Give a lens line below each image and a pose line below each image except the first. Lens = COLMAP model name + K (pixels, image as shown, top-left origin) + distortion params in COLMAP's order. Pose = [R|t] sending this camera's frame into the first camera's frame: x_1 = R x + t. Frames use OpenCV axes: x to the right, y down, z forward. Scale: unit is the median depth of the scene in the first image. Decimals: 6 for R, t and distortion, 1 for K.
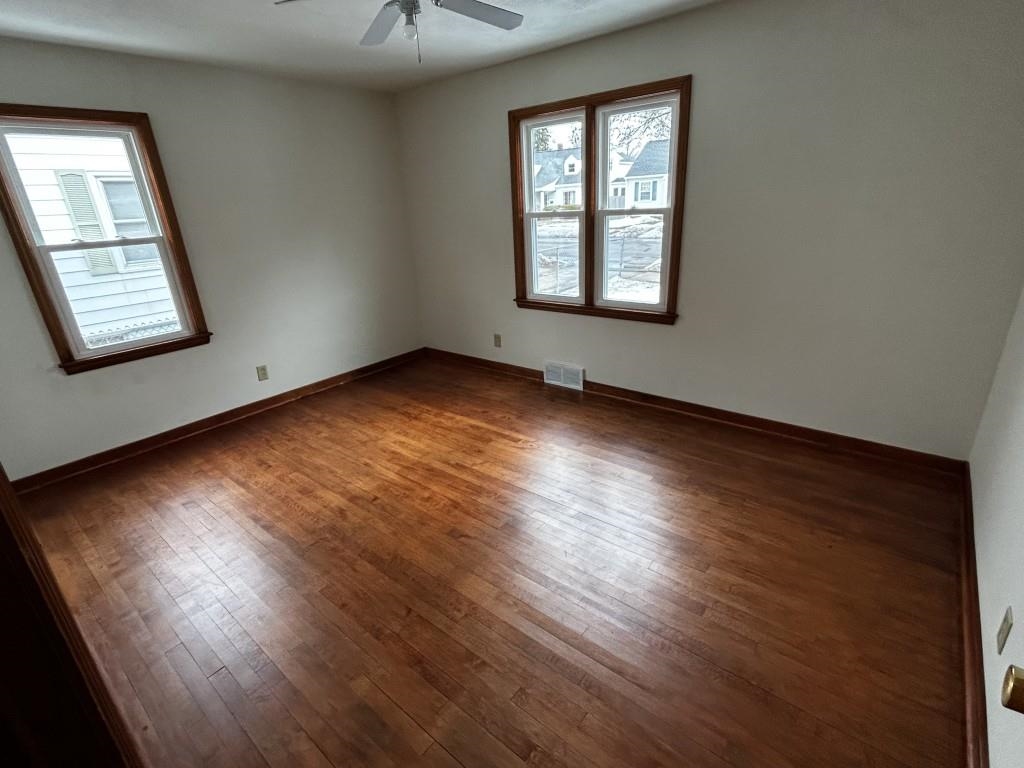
lens RADIAL K [[489.8, 0, 505.1], [0, 489.8, 381.3], [0, 0, 1]] dist [-0.000621, 0.000236]
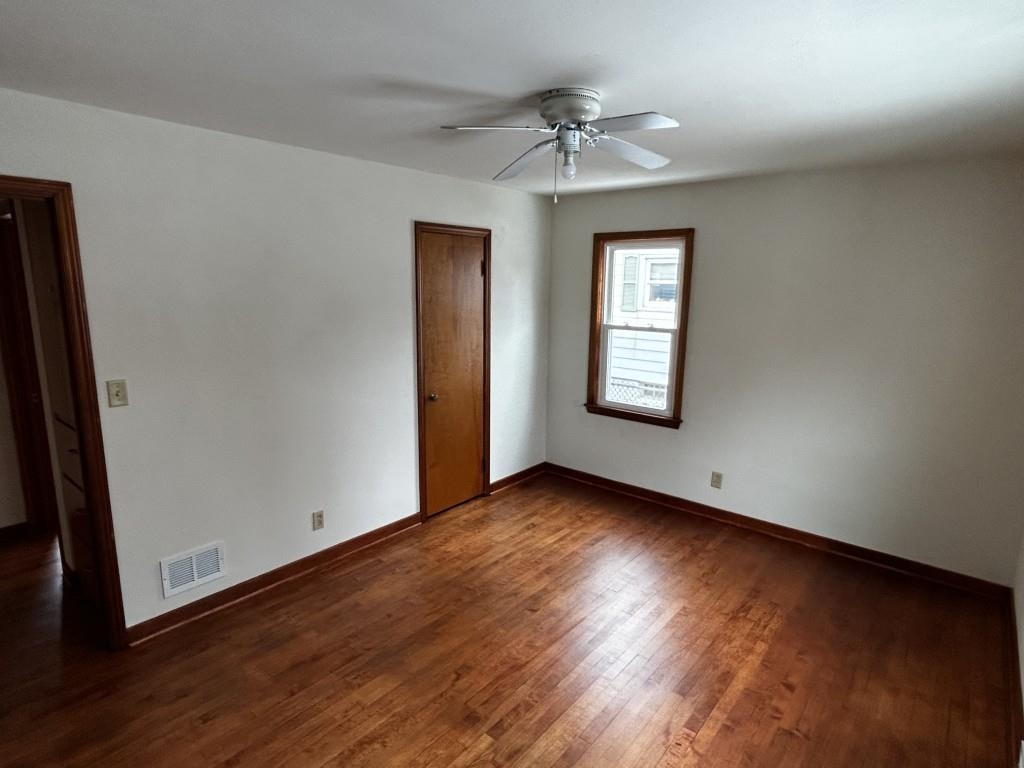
lens RADIAL K [[564.5, 0, 514.5], [0, 564.5, 383.4], [0, 0, 1]] dist [0.006996, -0.001895]
pose [[0.010123, 0.241640, -0.970313, 0.574296], [-0.362066, 0.905405, 0.221698, -0.325774], [0.932097, 0.349073, 0.096655, 0.549632]]
